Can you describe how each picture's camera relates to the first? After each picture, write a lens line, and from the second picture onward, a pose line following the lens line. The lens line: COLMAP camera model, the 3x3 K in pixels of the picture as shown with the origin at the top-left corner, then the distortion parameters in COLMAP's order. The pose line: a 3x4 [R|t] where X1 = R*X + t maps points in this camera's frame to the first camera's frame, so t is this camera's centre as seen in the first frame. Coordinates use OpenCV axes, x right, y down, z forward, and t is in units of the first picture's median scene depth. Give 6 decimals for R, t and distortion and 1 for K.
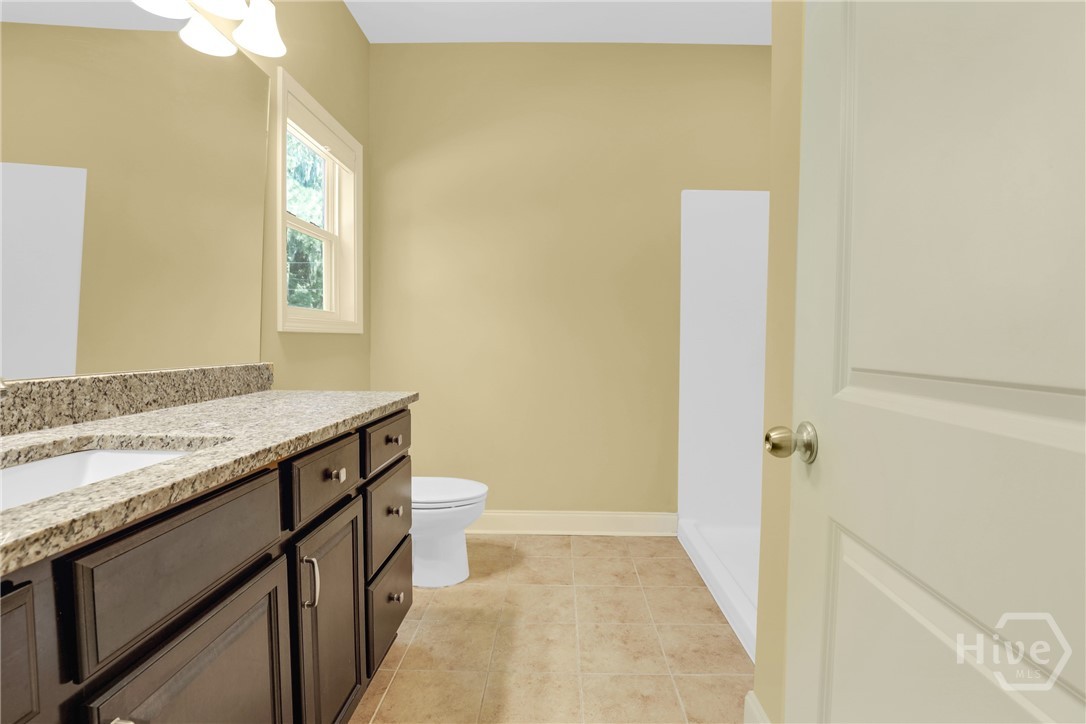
lens RADIAL K [[502.8, 0, 550.6], [0, 502.8, 360.9], [0, 0, 1]] dist [-0.026415, -0.000338]
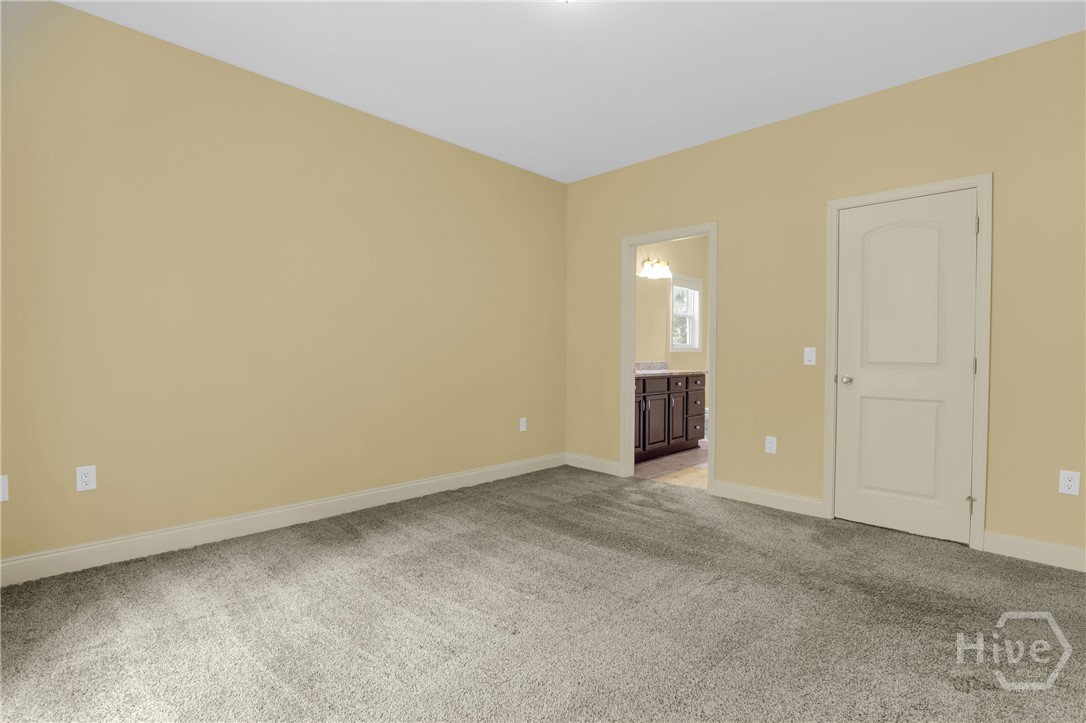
lens RADIAL K [[517.3, 0, 543.0], [0, 517.3, 361.5], [0, 0, 1]] dist [-0.017876, 0.000064]
pose [[0.721435, 0.005338, -0.692461, 1.033118], [-0.027855, 0.999385, -0.021317, 0.084479], [0.691921, 0.034668, 0.721140, -1.738098]]
